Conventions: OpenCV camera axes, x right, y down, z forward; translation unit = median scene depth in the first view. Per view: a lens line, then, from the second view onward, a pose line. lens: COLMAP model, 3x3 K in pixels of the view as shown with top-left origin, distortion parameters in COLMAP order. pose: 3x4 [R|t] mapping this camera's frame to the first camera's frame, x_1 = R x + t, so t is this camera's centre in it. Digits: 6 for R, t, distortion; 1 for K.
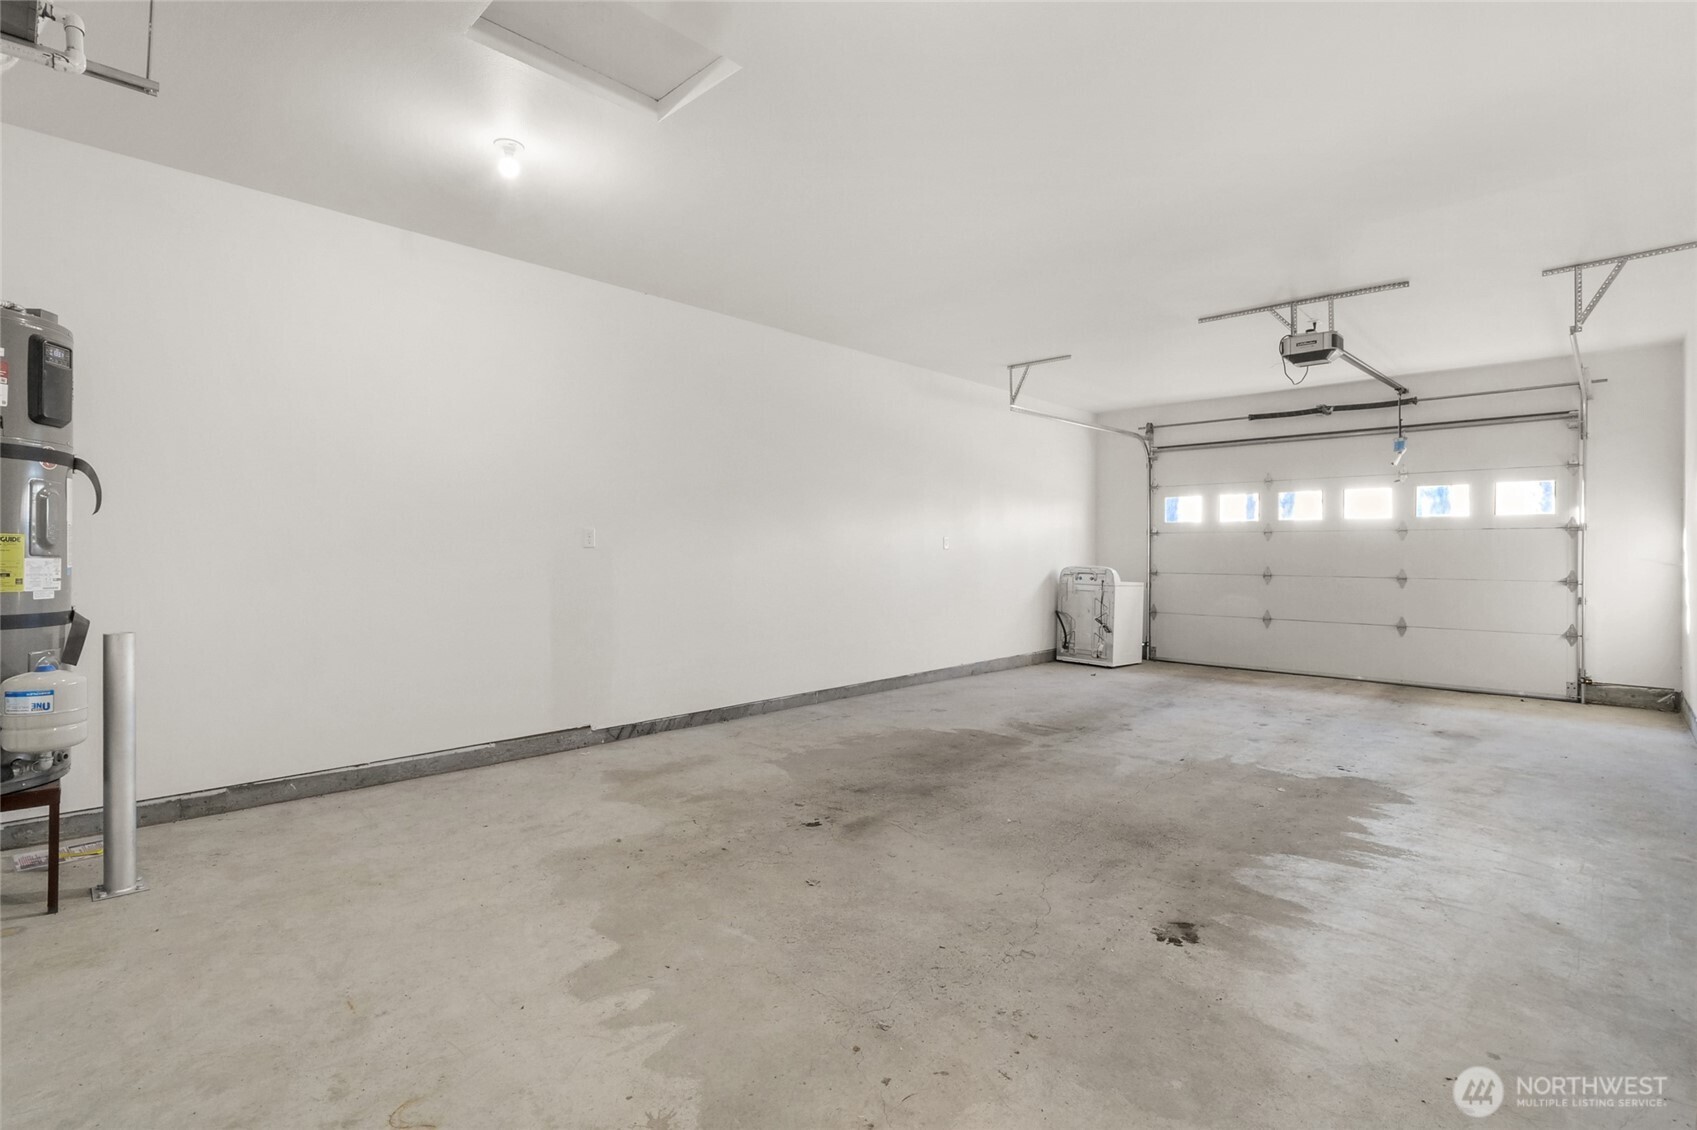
lens RADIAL K [[805.1, 0, 848.5], [0, 805.1, 565.0], [0, 0, 1]] dist [-0.000634, -0.000011]
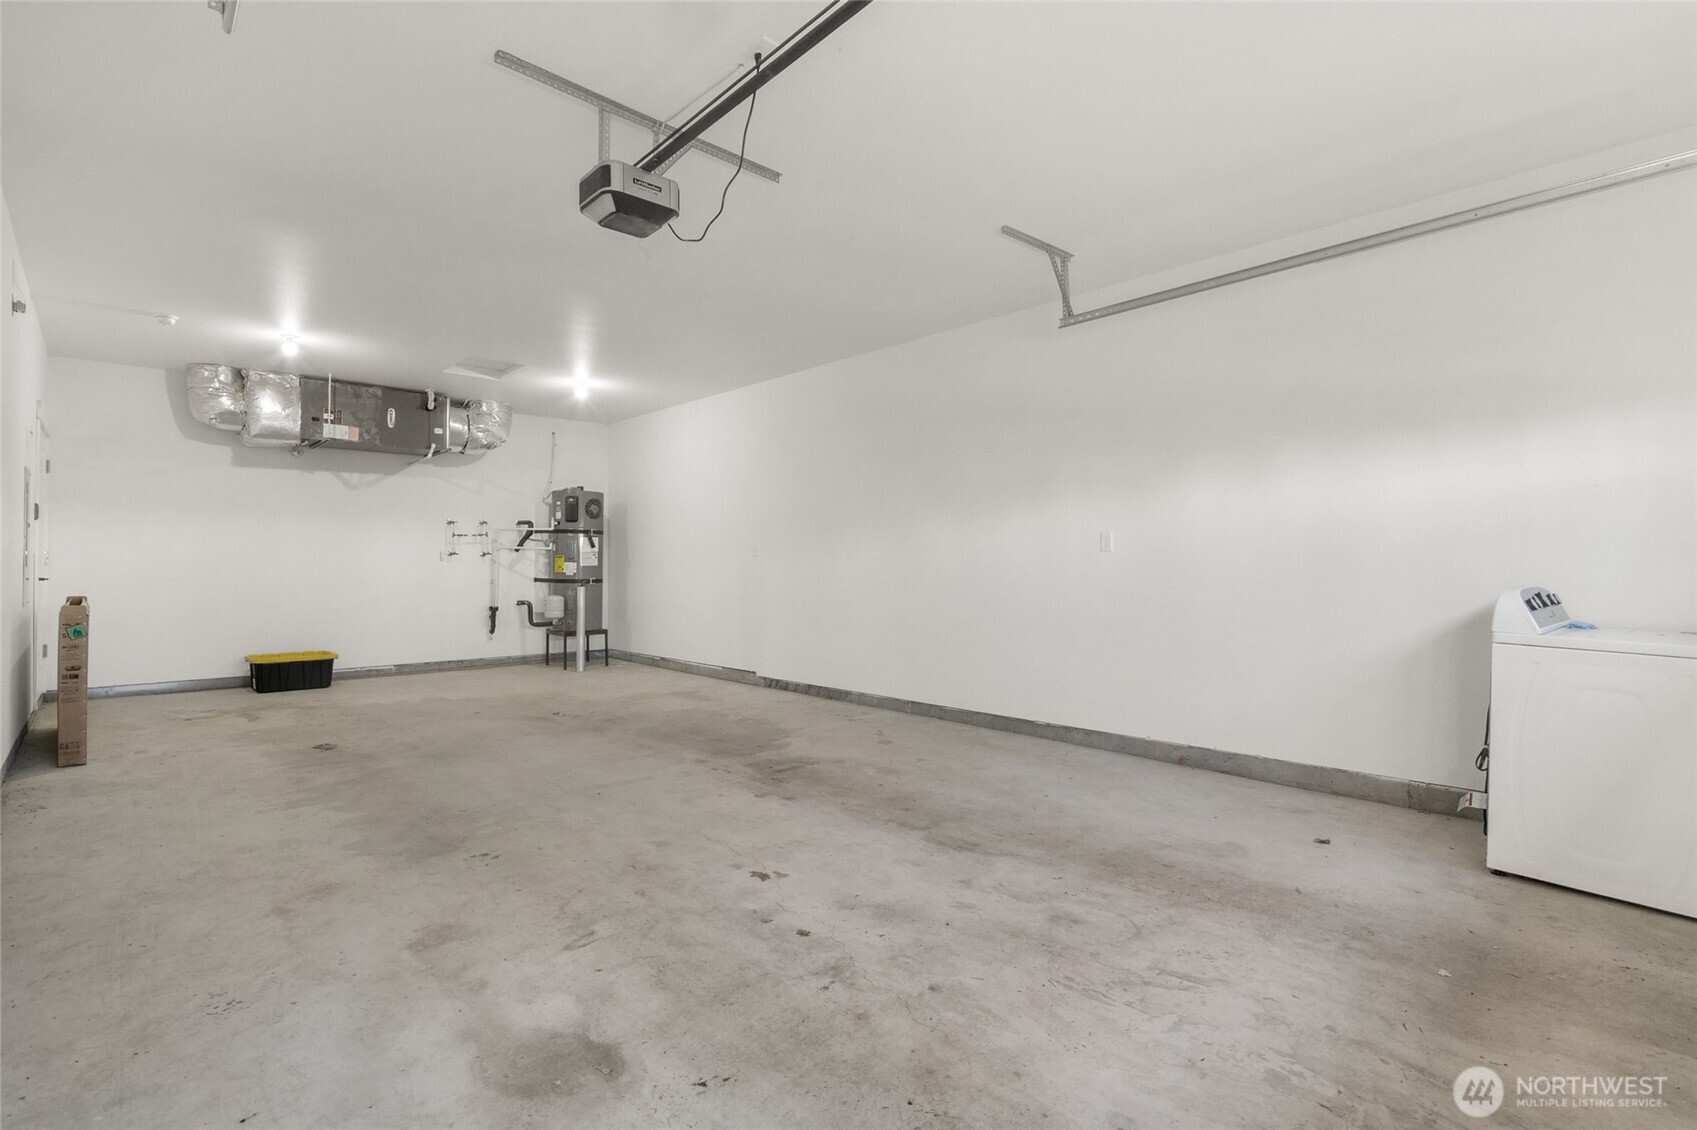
lens RADIAL K [[805.1, 0, 848.5], [0, 805.1, 565.0], [0, 0, 1]] dist [-0.000634, -0.000011]
pose [[-0.063945, -0.007914, -0.997922, 1.110256], [-0.019014, 0.999797, -0.006711, 0.000929], [0.997772, 0.018545, -0.064083, 1.168257]]
